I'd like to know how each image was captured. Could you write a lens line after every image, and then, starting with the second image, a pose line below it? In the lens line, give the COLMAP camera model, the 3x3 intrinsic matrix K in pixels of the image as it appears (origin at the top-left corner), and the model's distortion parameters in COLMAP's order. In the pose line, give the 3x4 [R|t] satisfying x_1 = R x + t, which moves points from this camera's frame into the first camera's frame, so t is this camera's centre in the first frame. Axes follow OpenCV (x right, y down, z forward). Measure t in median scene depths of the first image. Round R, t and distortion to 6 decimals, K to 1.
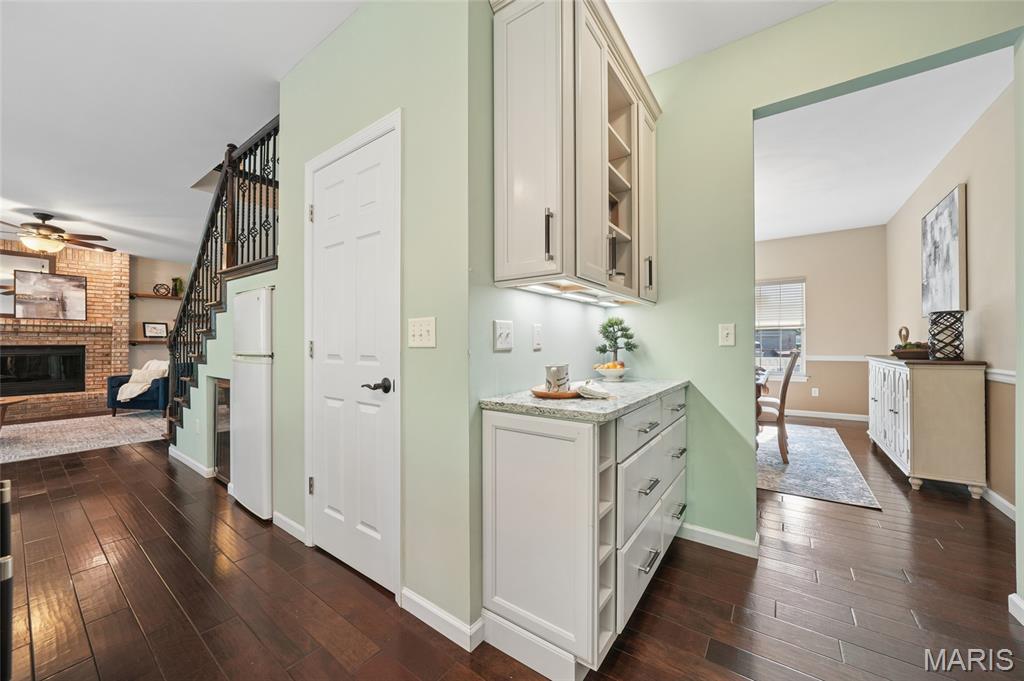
lens RADIAL K [[375.7, 0, 513.7], [0, 375.7, 341.9], [0, 0, 1]] dist [-0.009804, 0.000679]
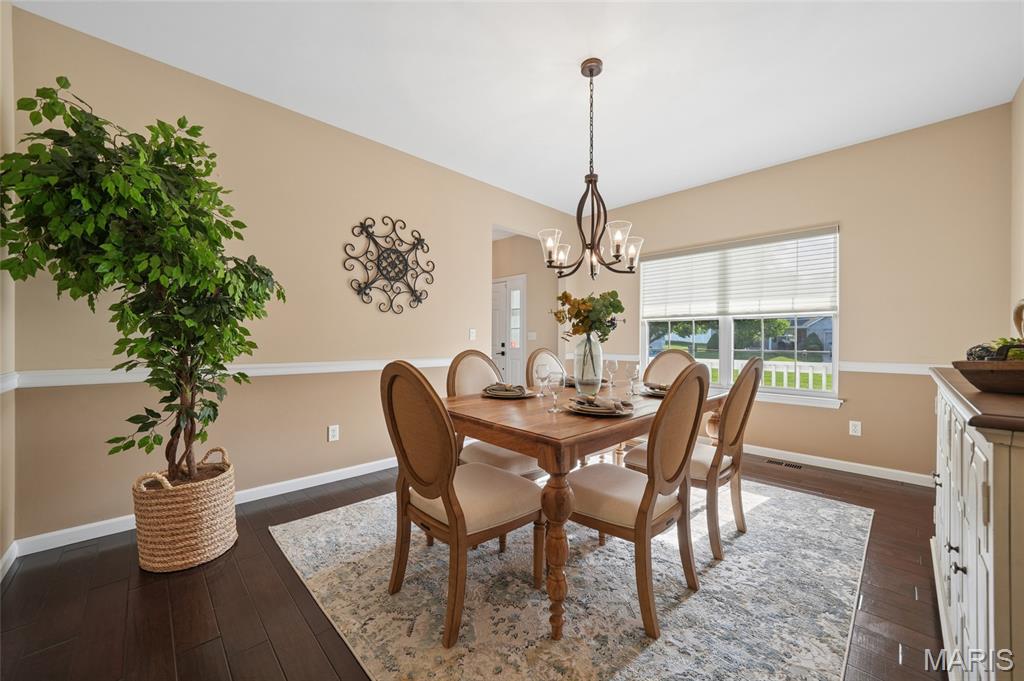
lens RADIAL K [[375.7, 0, 507.3], [0, 375.7, 341.3], [0, 0, 1]] dist [-0.009804, 0.000679]
pose [[0.982718, 0.008597, -0.184910, 0.584307], [-0.006978, 0.999931, 0.009406, 0.004284], [0.184978, -0.007953, 0.982710, 0.521273]]
